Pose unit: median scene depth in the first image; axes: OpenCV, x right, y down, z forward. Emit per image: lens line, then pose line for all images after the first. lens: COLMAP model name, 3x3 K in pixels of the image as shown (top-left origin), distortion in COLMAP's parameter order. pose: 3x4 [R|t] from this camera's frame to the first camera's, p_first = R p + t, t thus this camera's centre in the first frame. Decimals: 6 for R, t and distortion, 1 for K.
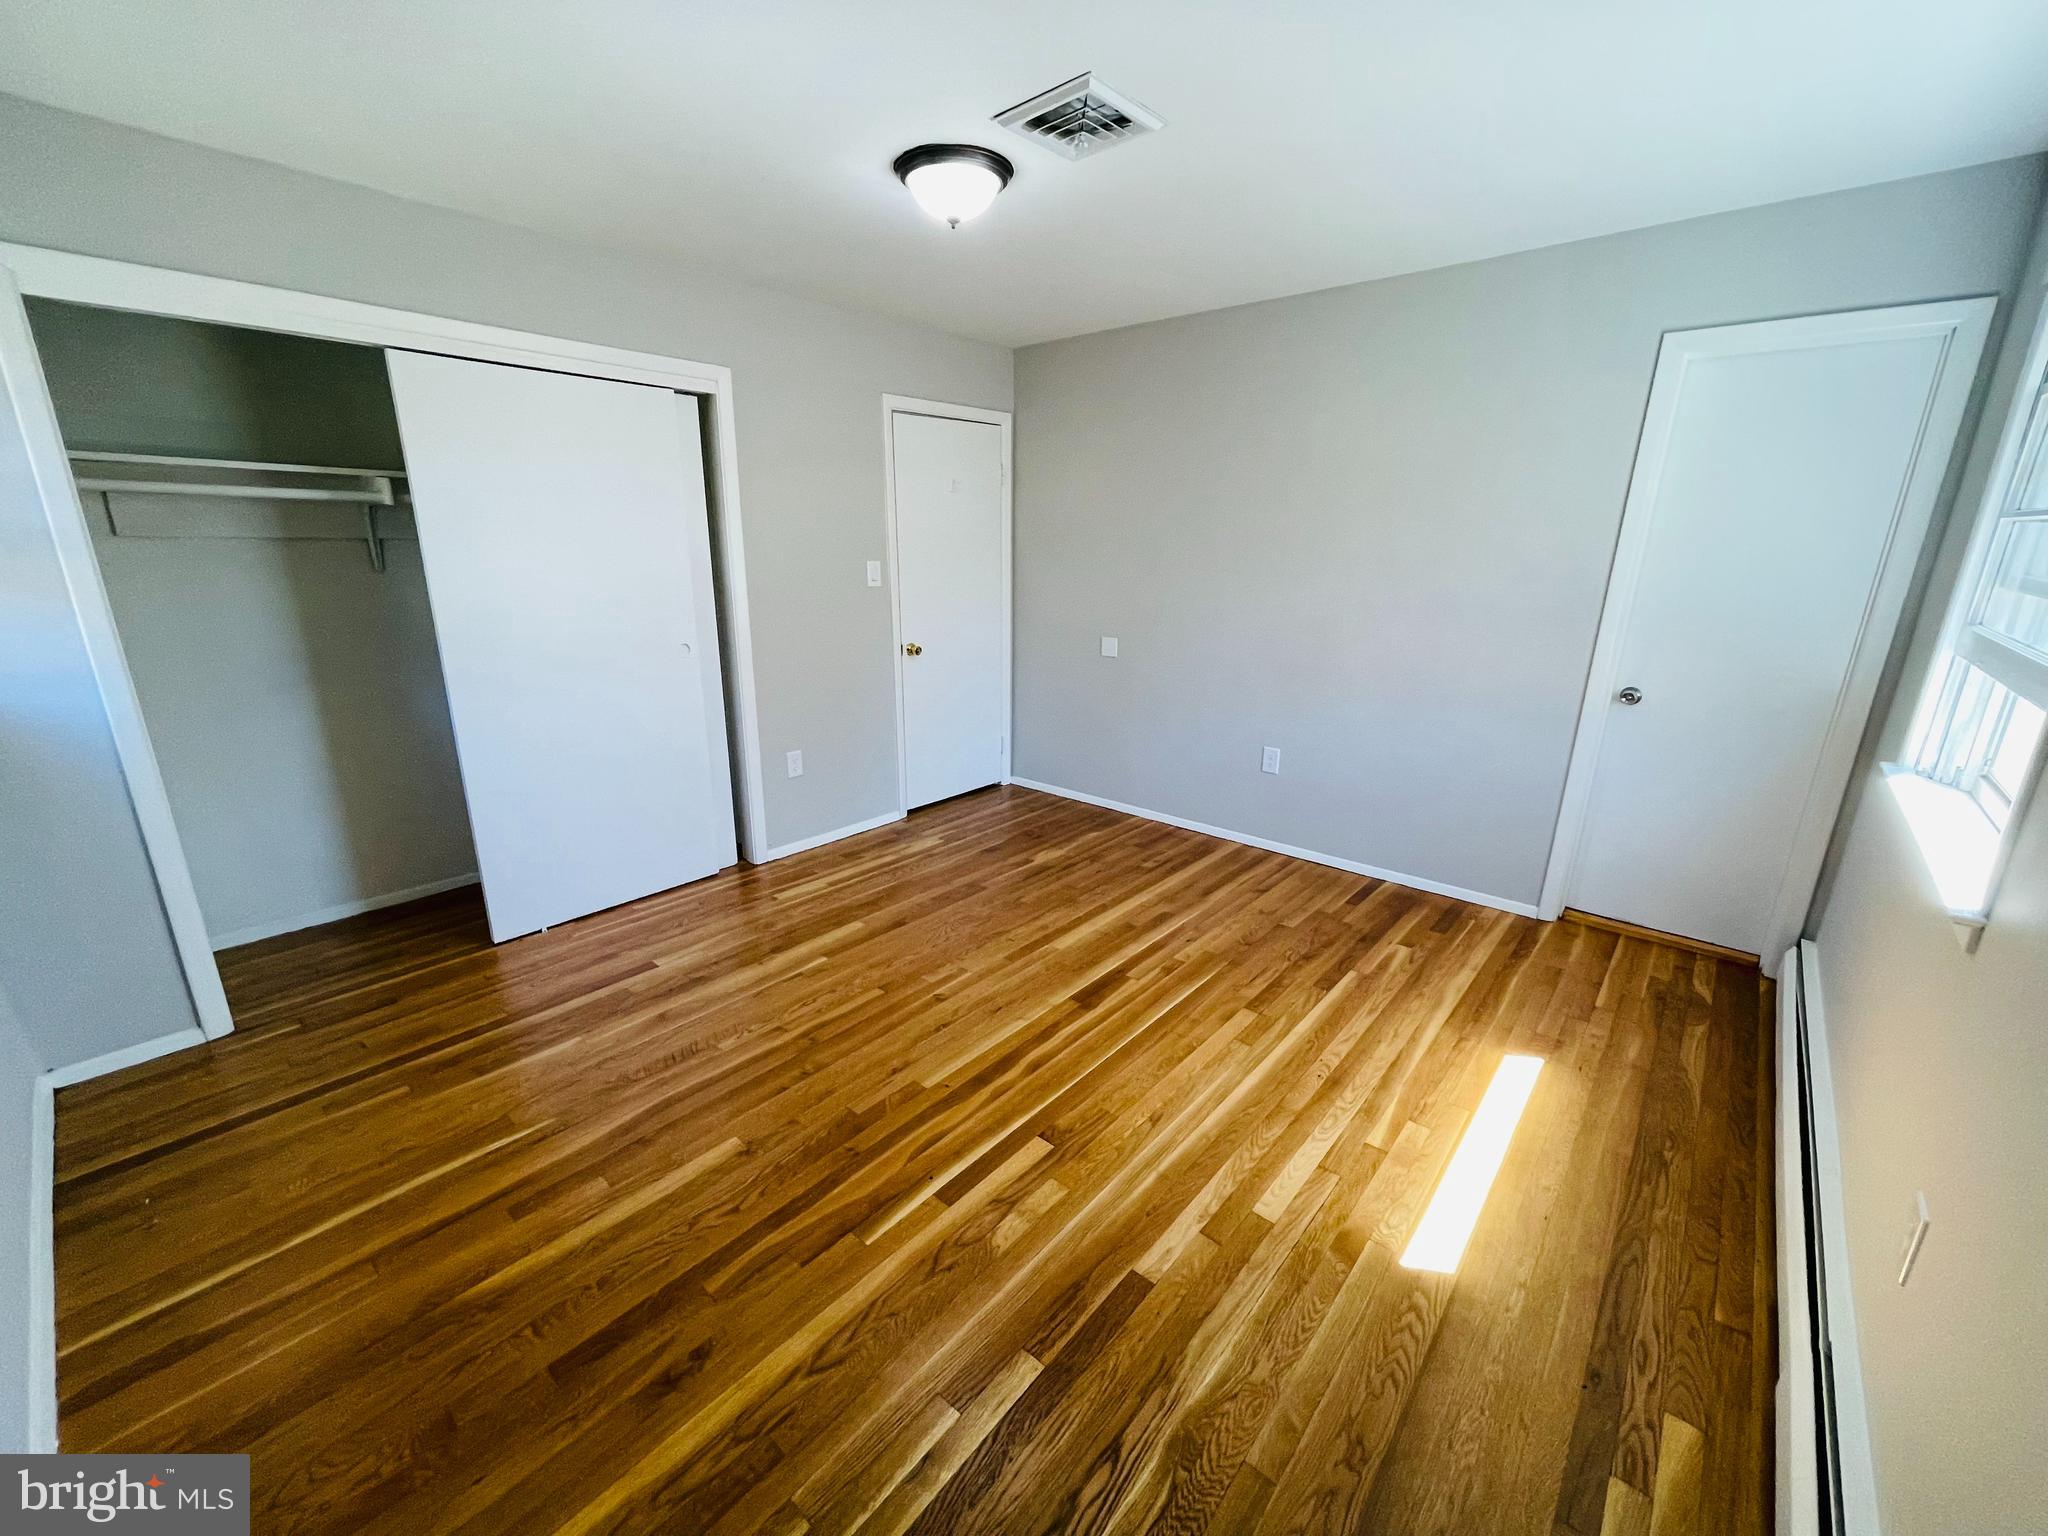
lens RADIAL K [[826.1, 0, 1019.6], [0, 826.1, 770.5], [0, 0, 1]] dist [-0.004248, 0.003040]
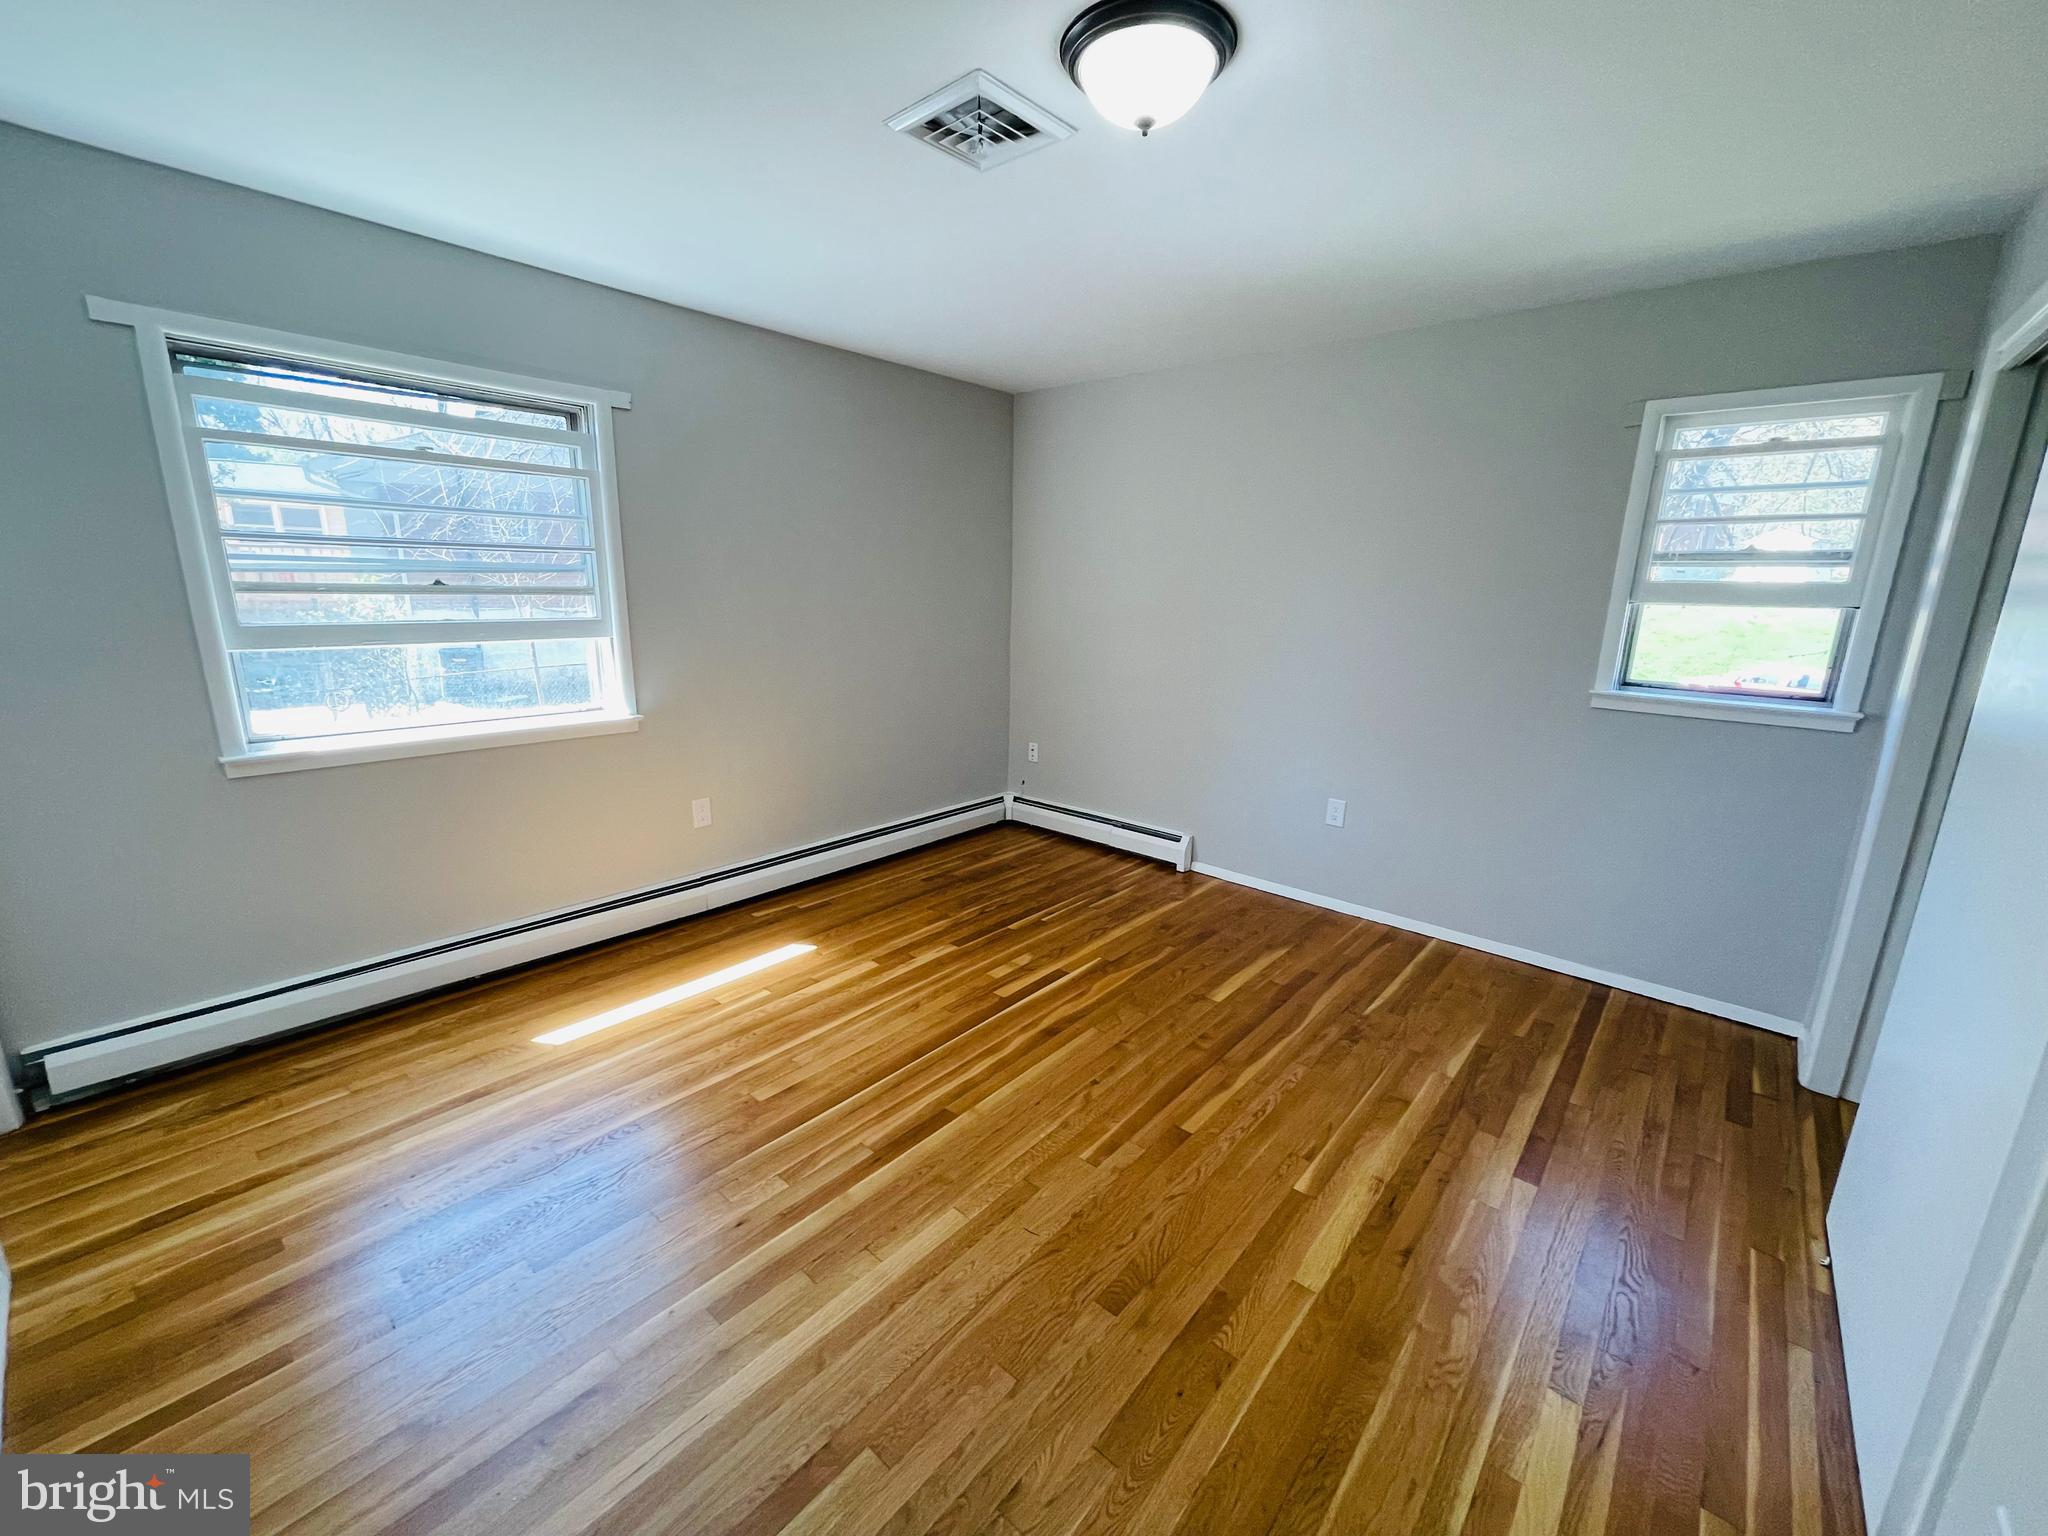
lens RADIAL K [[826.1, 0, 1023.3], [0, 826.1, 771.2], [0, 0, 1]] dist [-0.004248, 0.003040]
pose [[-0.999642, -0.024789, -0.010114, 0.014059], [-0.026560, 0.870585, 0.491300, -0.641700], [-0.003373, 0.491393, -0.870932, 2.246761]]
